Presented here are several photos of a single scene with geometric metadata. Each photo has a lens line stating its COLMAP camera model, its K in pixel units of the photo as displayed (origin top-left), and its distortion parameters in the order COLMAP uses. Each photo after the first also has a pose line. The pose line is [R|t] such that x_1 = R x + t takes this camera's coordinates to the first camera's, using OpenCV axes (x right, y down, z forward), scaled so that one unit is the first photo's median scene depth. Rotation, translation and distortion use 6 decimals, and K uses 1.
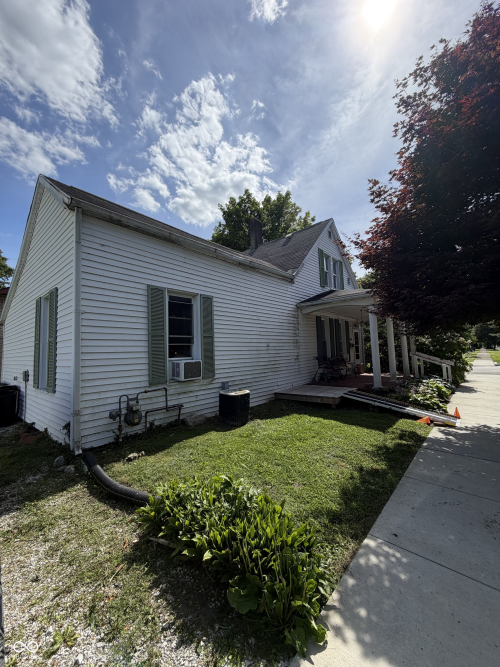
lens RADIAL K [[262.0, 0, 260.4], [0, 262.0, 323.8], [0, 0, 1]] dist [-0.008795, -0.000198]
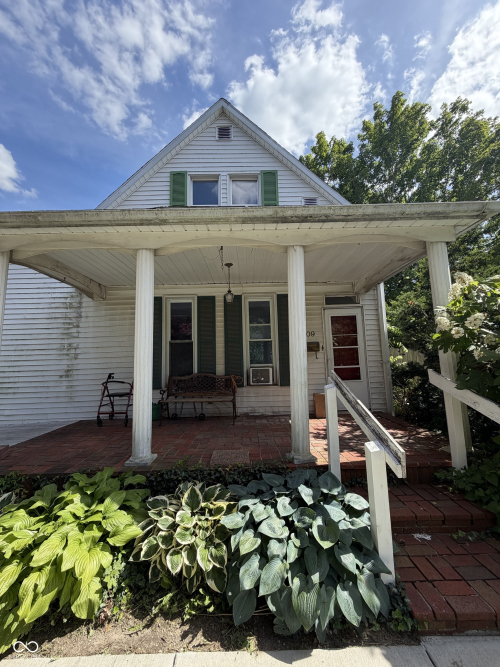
lens RADIAL K [[269.4, 0, 250.1], [0, 269.4, 327.0], [0, 0, 1]] dist [-0.000462, 0.005245]
pose [[0.649956, -0.105384, -0.752630, 0.882626], [0.090619, 0.994020, -0.060927, 0.097871], [0.754550, -0.028603, 0.655619, 0.909224]]
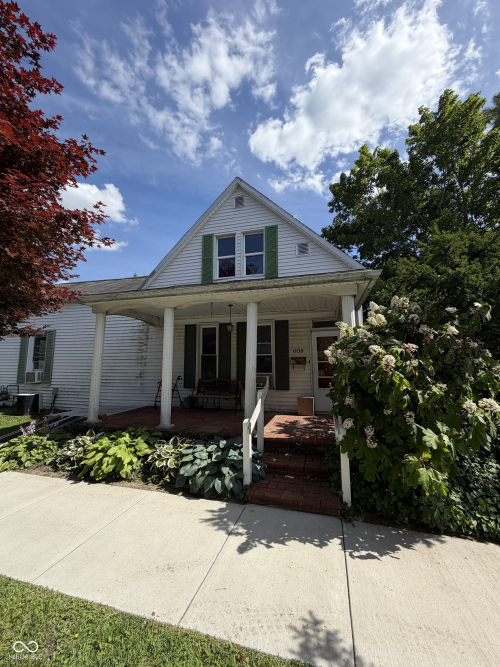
lens RADIAL K [[271.5, 0, 250.0], [0, 271.5, 333.5], [0, 0, 1]] dist [0.060112, 0.000094]
pose [[0.412854, -0.091638, -0.906176, 1.203064], [0.071835, 0.995102, -0.067903, 0.075193], [0.907960, -0.037061, 0.417414, 0.946041]]
